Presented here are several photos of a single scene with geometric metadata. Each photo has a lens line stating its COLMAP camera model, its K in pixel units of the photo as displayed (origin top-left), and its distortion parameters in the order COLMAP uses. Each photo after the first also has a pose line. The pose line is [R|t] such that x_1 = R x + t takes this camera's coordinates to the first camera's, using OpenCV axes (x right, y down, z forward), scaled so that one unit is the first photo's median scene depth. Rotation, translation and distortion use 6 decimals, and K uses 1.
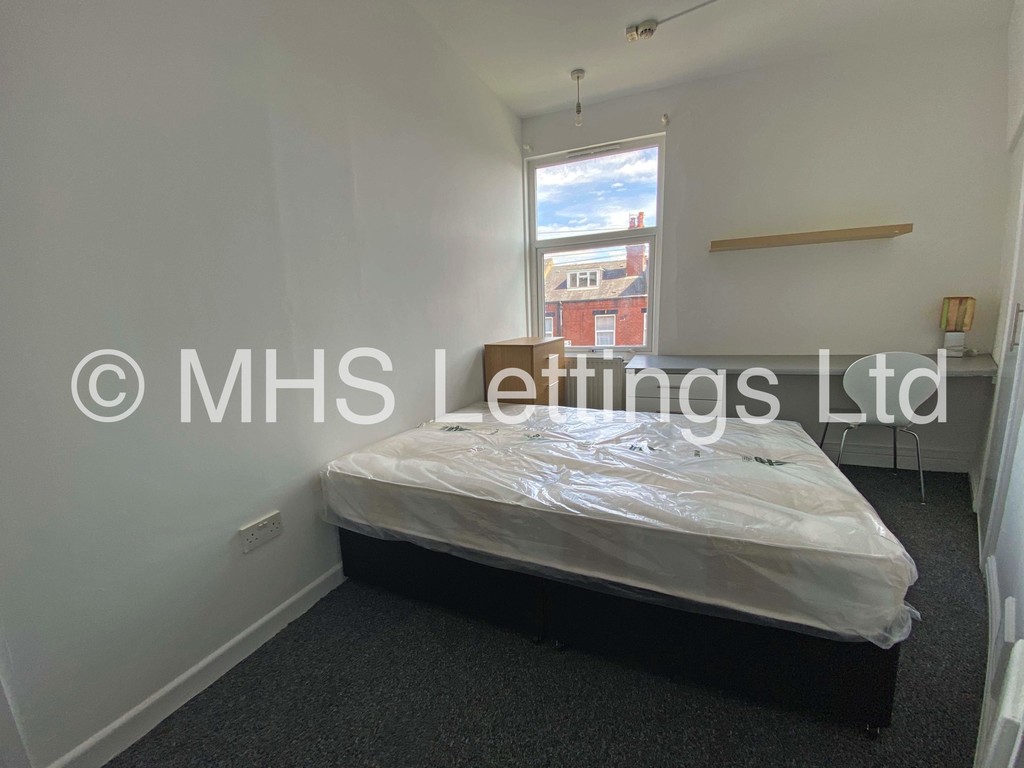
lens RADIAL K [[418.6, 0, 513.6], [0, 418.6, 383.7], [0, 0, 1]] dist [-0.000579, -0.001392]
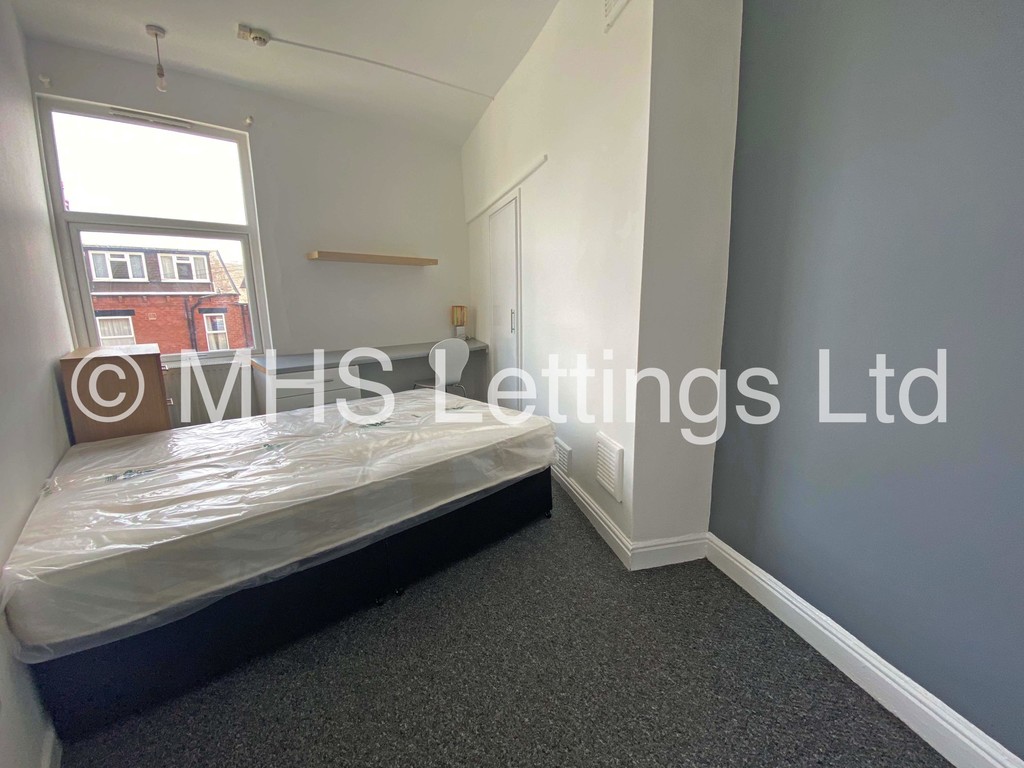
lens RADIAL K [[418.6, 0, 516.6], [0, 418.6, 383.2], [0, 0, 1]] dist [-0.000579, -0.001392]
pose [[0.408920, -0.141636, 0.901512, -0.447423], [0.151162, 0.984748, 0.086147, -0.005336], [-0.899964, 0.101047, 0.424093, 0.081214]]
